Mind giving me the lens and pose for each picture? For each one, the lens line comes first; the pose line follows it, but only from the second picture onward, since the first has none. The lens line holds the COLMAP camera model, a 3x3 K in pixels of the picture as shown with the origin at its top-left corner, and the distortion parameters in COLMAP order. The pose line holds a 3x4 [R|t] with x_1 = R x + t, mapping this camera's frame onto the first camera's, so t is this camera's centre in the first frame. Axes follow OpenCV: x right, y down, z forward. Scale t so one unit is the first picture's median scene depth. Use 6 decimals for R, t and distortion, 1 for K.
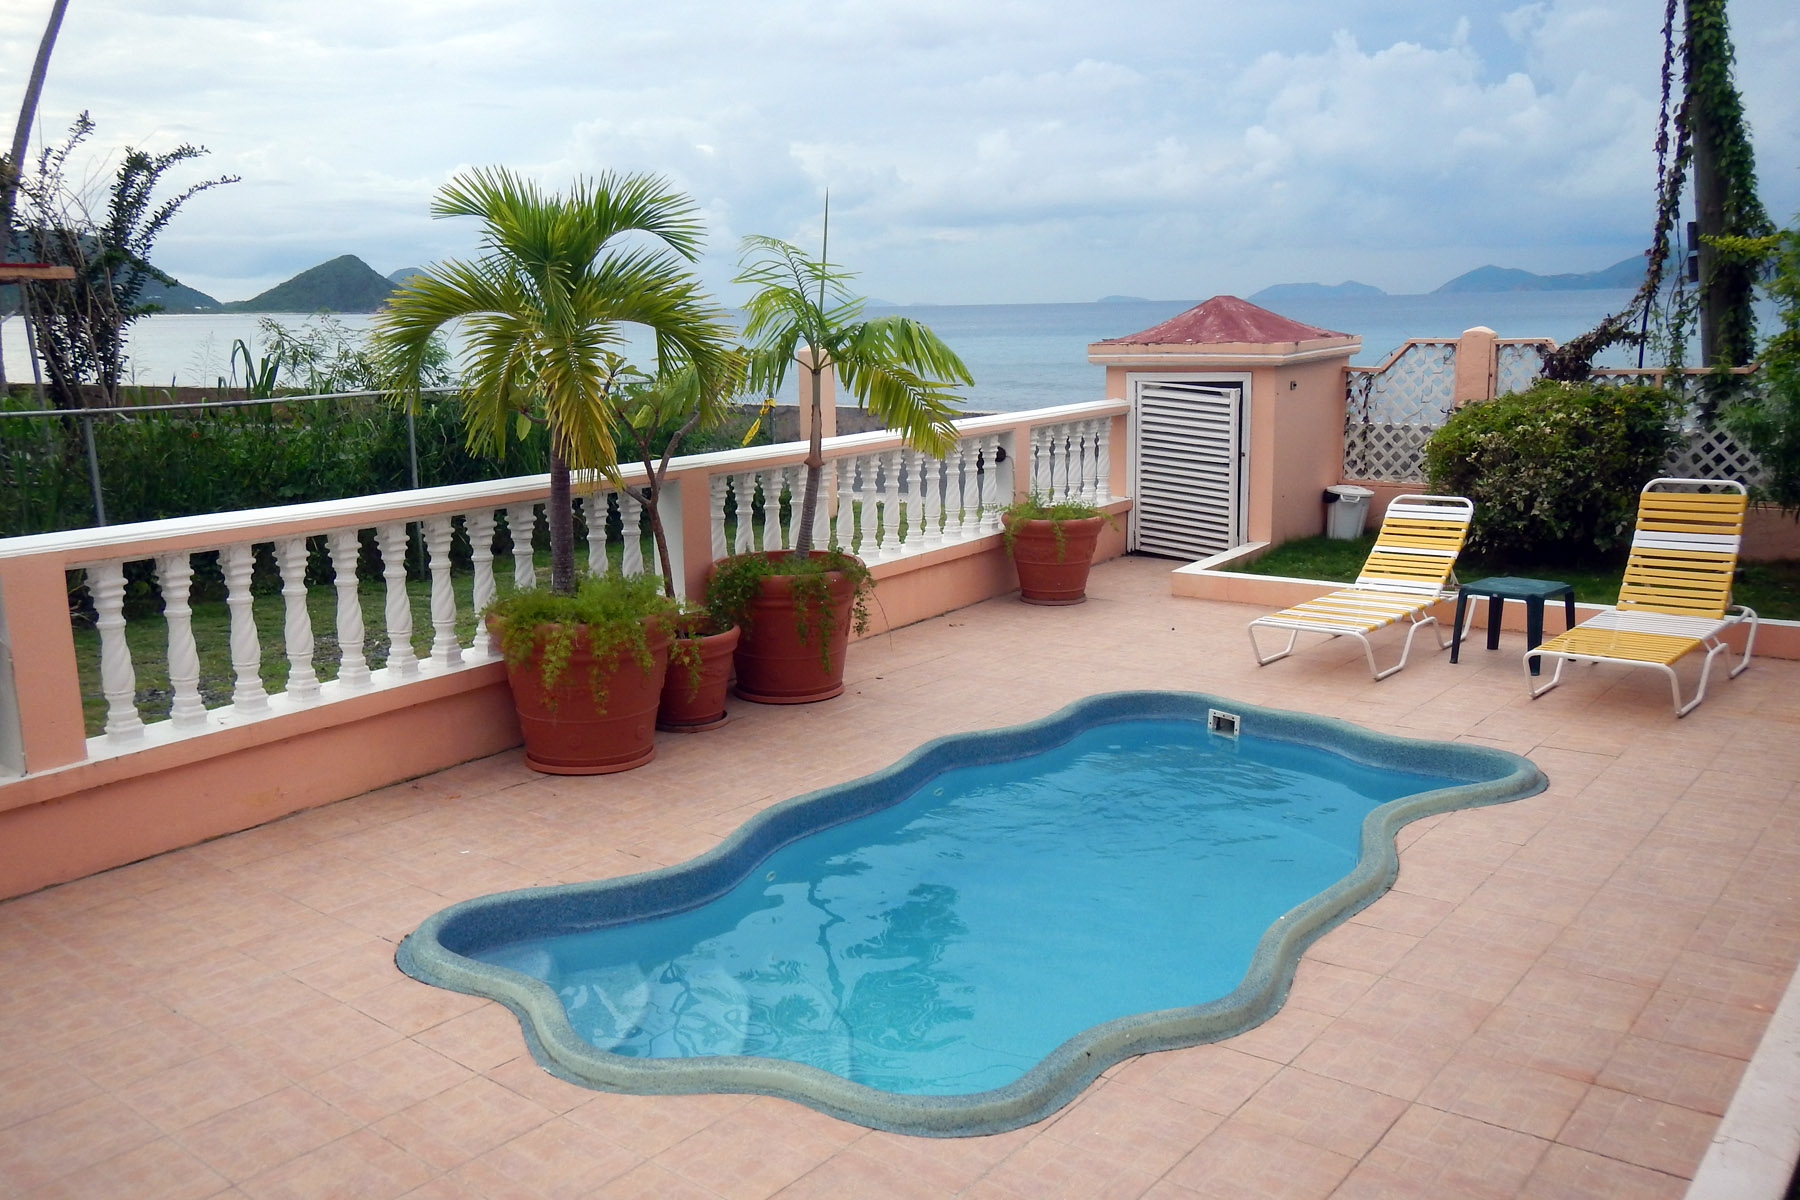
lens RADIAL K [[1519.2, 0, 897.2], [0, 1519.2, 599.6], [0, 0, 1]] dist [-0.013448, -0.009591]
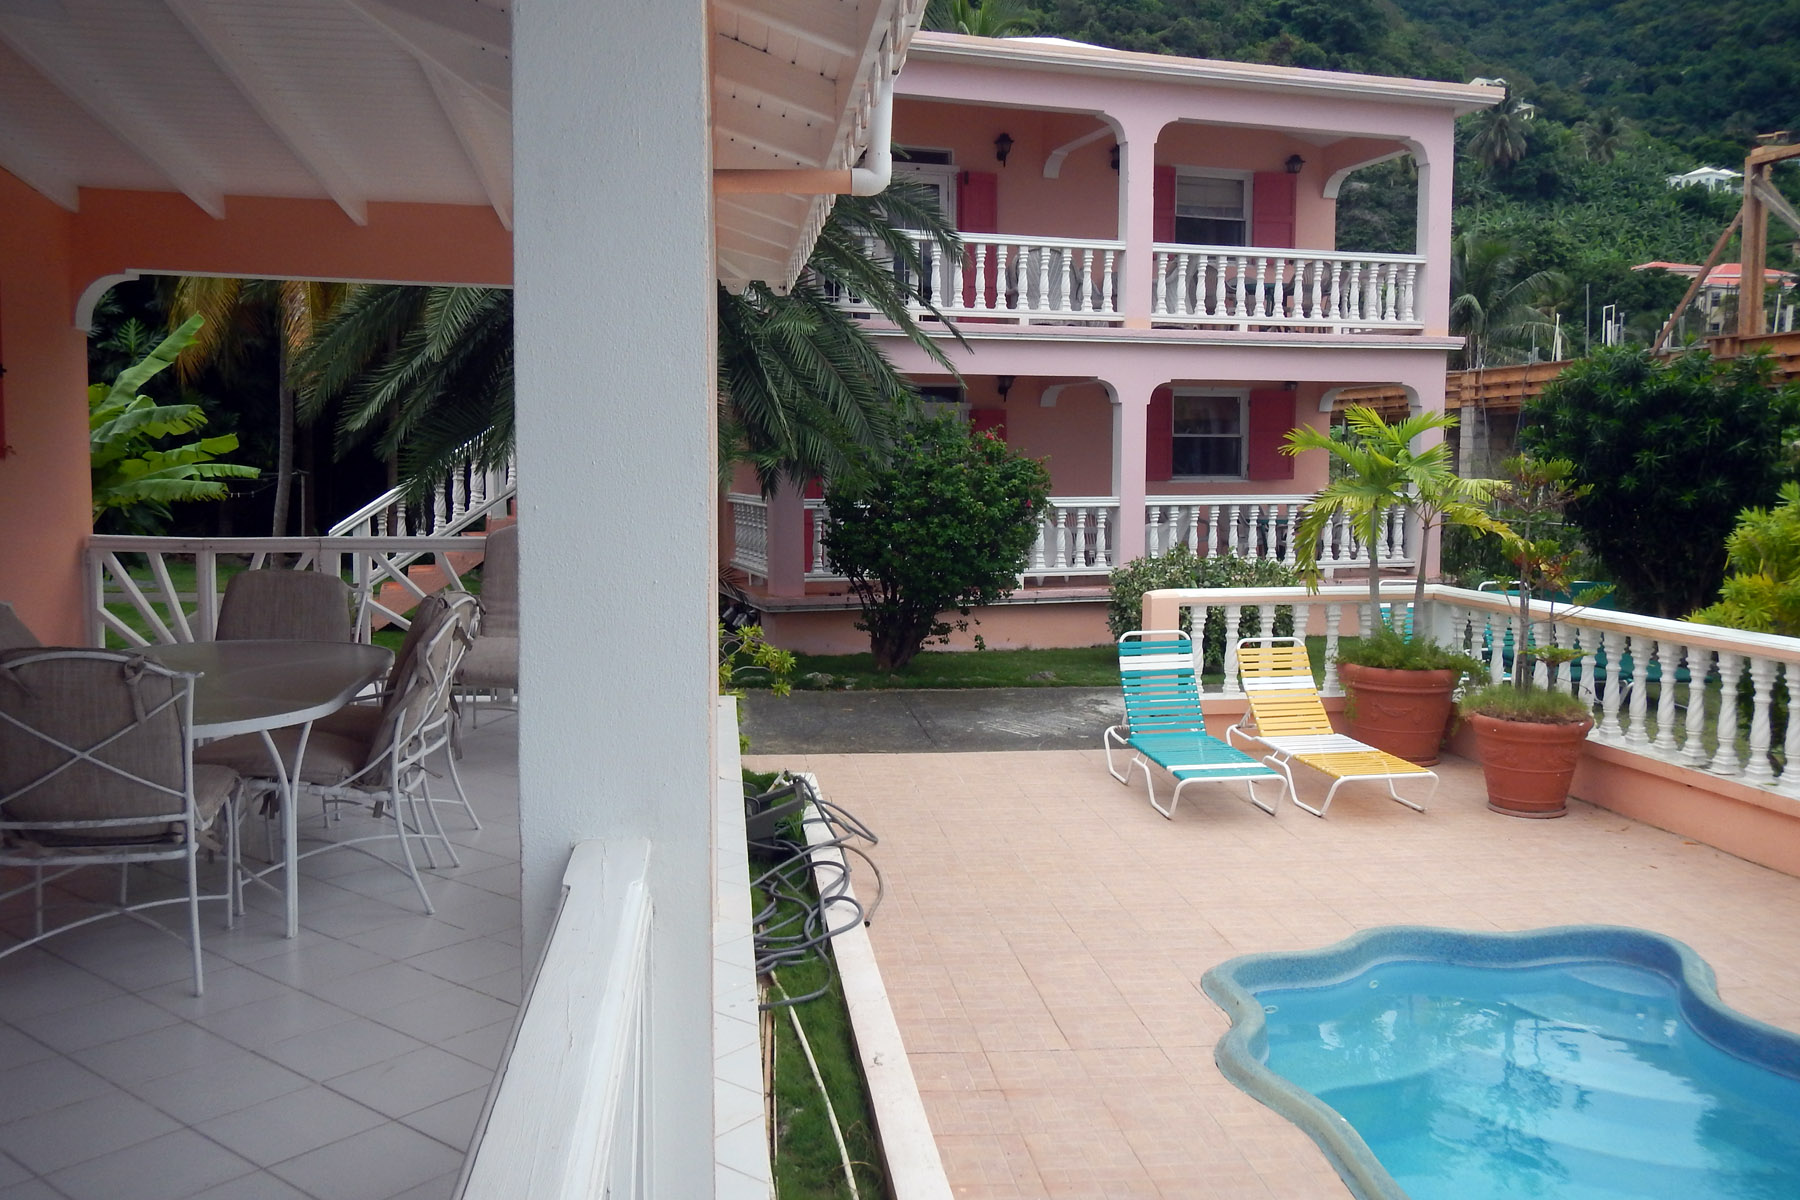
lens RADIAL K [[1519.2, 0, 899.2], [0, 1519.2, 597.7], [0, 0, 1]] dist [-0.013448, -0.009591]
pose [[-0.697619, 0.095835, -0.710031, 1.360062], [-0.109650, 0.965058, 0.237990, -0.407201], [0.708029, 0.243881, -0.662735, 1.610494]]
